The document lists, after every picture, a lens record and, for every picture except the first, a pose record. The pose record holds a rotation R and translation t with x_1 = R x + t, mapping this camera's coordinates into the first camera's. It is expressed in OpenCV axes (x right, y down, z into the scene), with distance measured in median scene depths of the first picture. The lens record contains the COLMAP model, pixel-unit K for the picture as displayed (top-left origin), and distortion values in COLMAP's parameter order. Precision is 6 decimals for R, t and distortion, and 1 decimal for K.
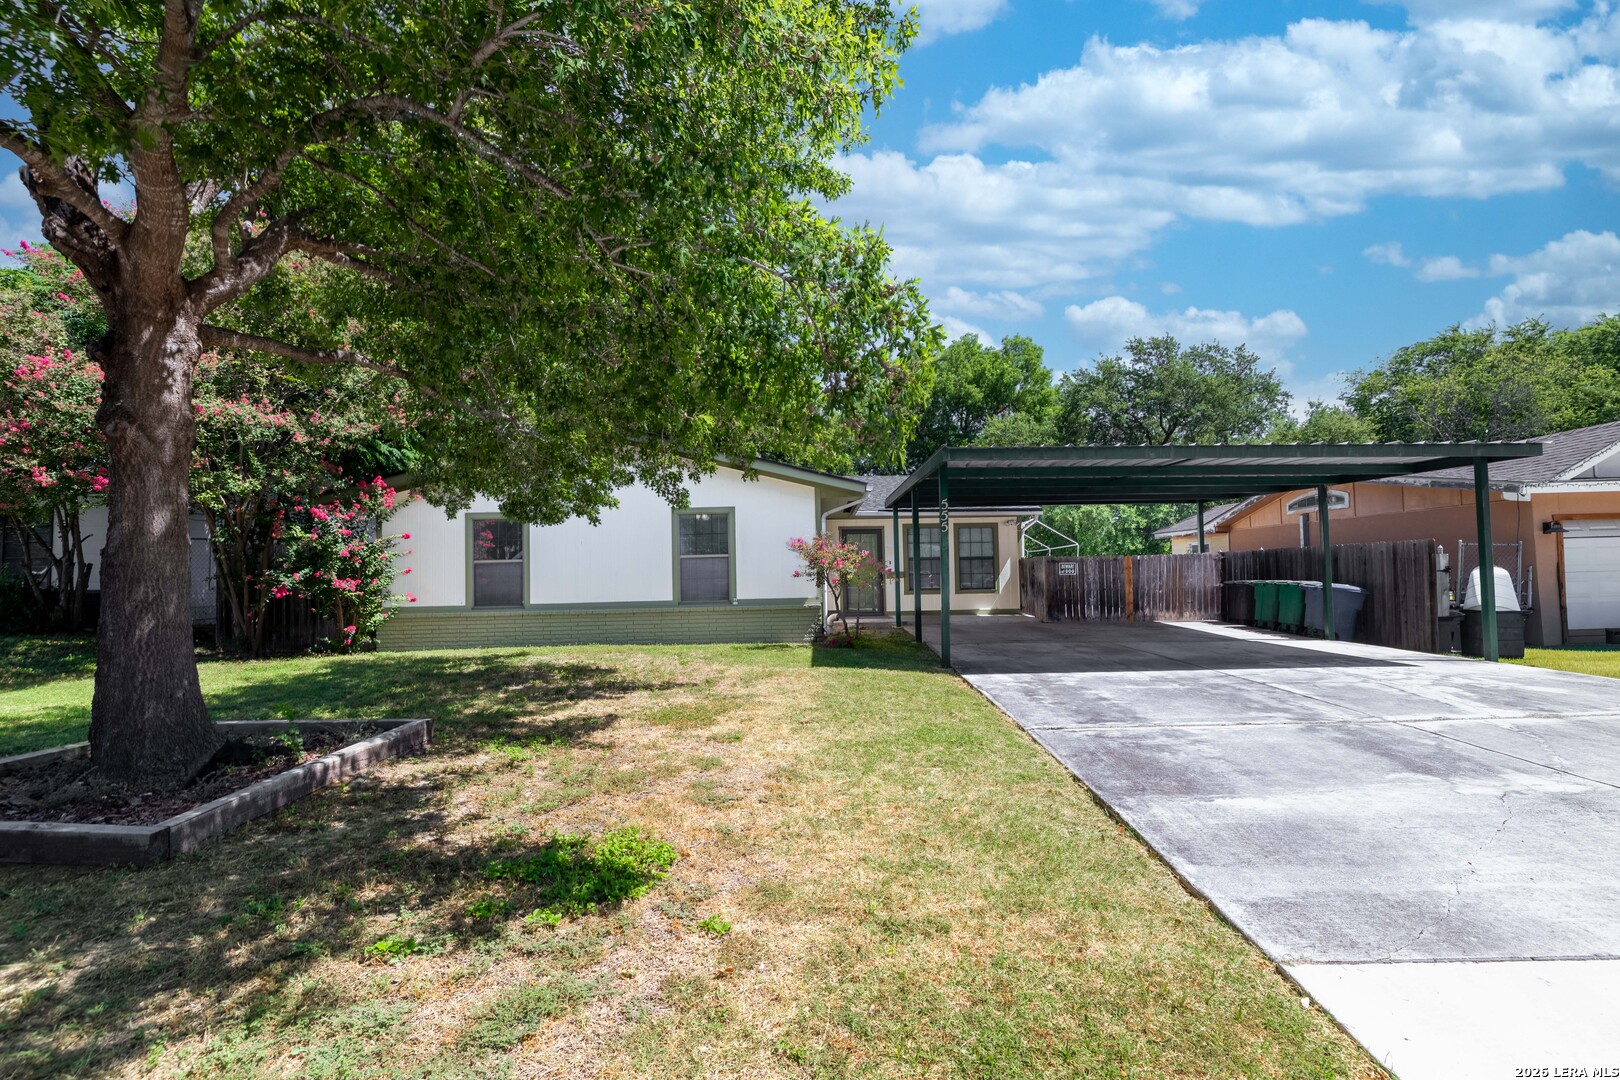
lens RADIAL K [[705.4, 0, 819.9], [0, 705.4, 547.1], [0, 0, 1]] dist [0.000964, 0.000070]
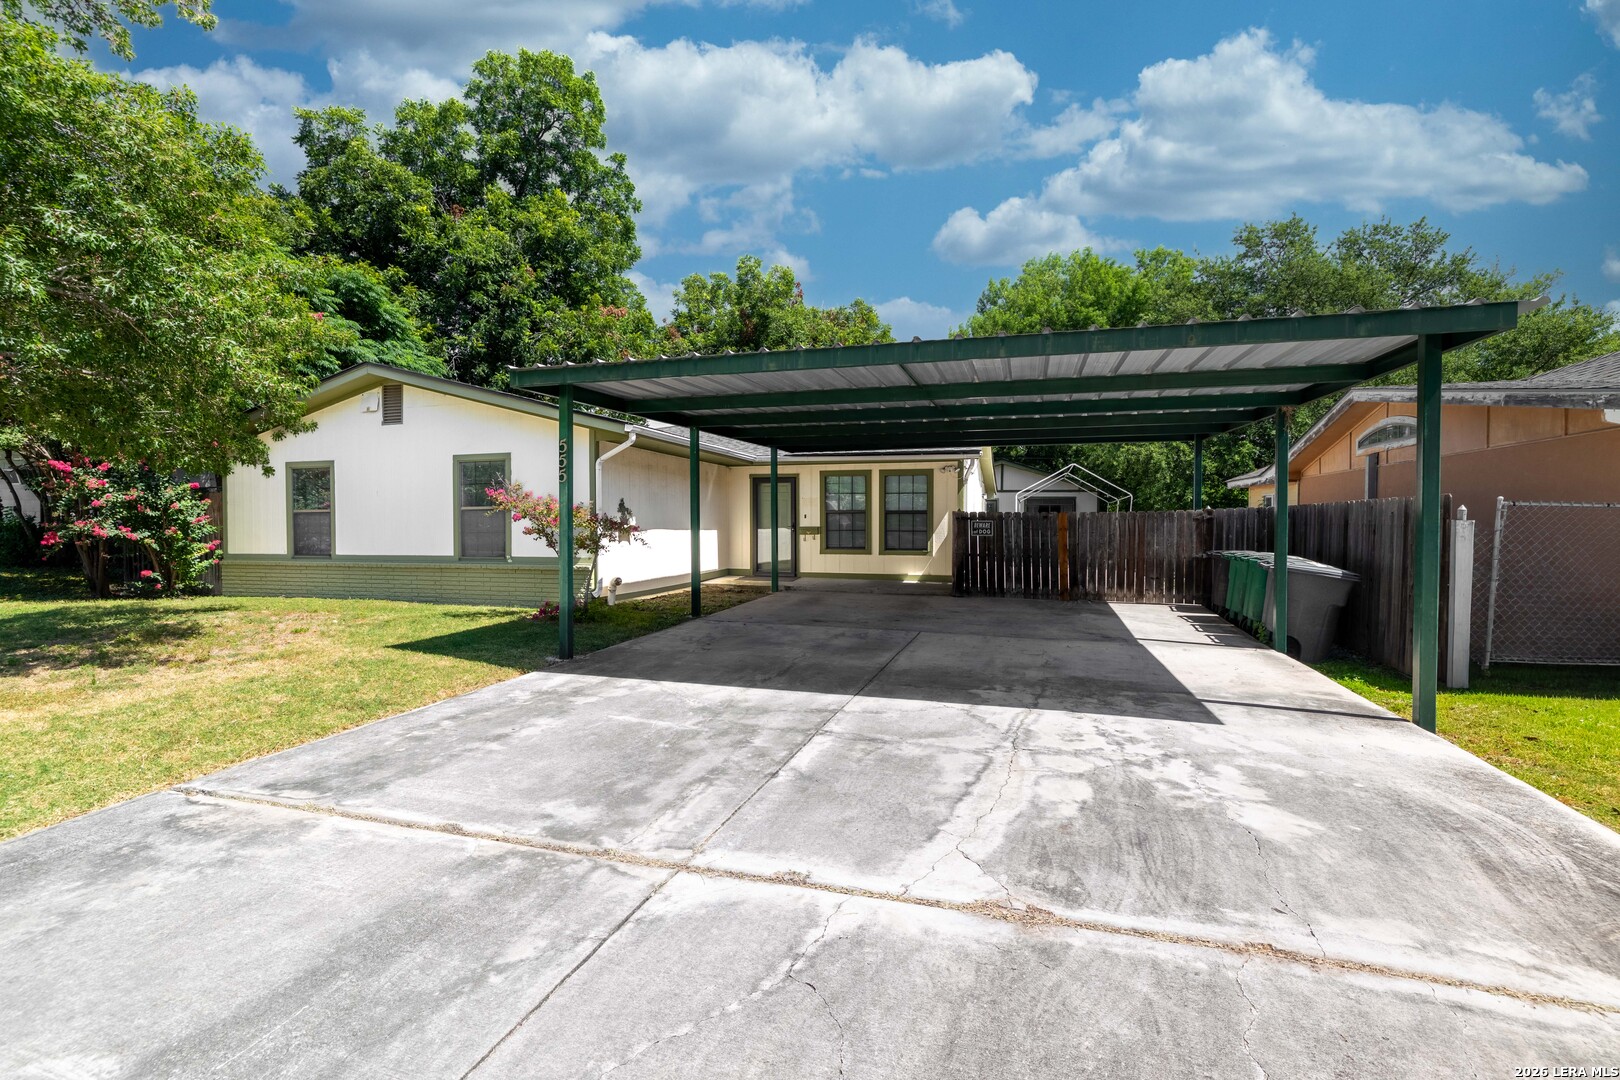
lens RADIAL K [[705.4, 0, 812.1], [0, 705.4, 533.8], [0, 0, 1]] dist [0.000964, 0.000070]
pose [[0.956425, 0.021143, -0.291211, 0.359329], [-0.005488, 0.998500, 0.054470, -0.003748], [0.291926, -0.050498, 0.955107, 0.184708]]
